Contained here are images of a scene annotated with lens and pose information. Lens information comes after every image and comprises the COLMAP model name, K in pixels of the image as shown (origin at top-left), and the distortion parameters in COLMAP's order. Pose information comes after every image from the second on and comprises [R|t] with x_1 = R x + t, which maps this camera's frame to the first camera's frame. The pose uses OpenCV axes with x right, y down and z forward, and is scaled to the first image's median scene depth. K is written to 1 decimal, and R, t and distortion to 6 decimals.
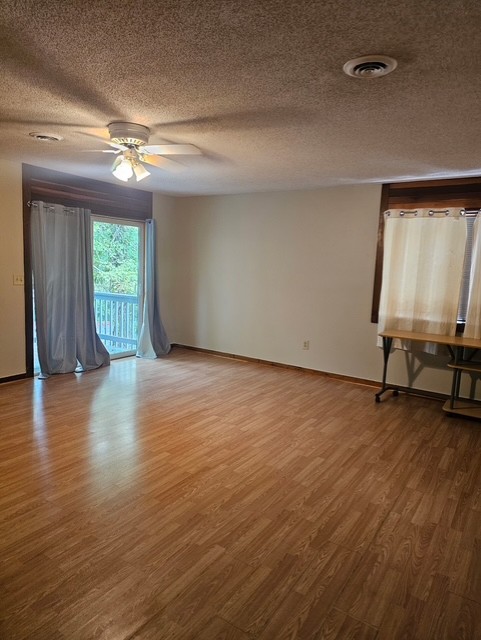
lens RADIAL K [[432.1, 0, 248.6], [0, 432.1, 315.7], [0, 0, 1]] dist [0.024836, -0.007873]
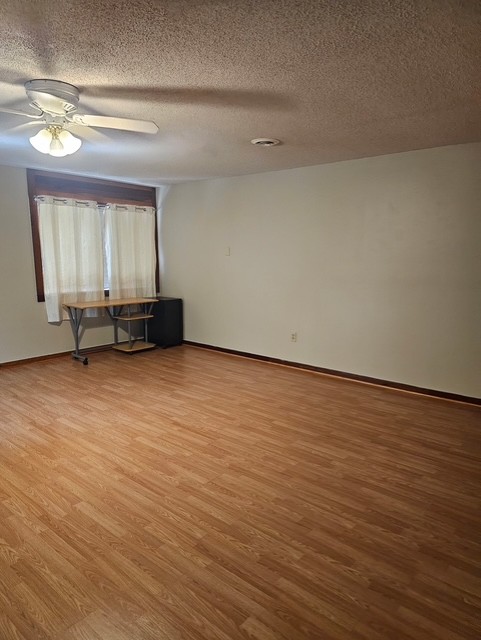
lens RADIAL K [[432.1, 0, 248.6], [0, 432.1, 315.7], [0, 0, 1]] dist [0.024836, -0.007873]
pose [[0.110636, -0.184527, 0.976581, -0.802086], [0.122607, 0.977641, 0.170837, -0.080136], [-0.986269, 0.100835, 0.130787, 0.413526]]
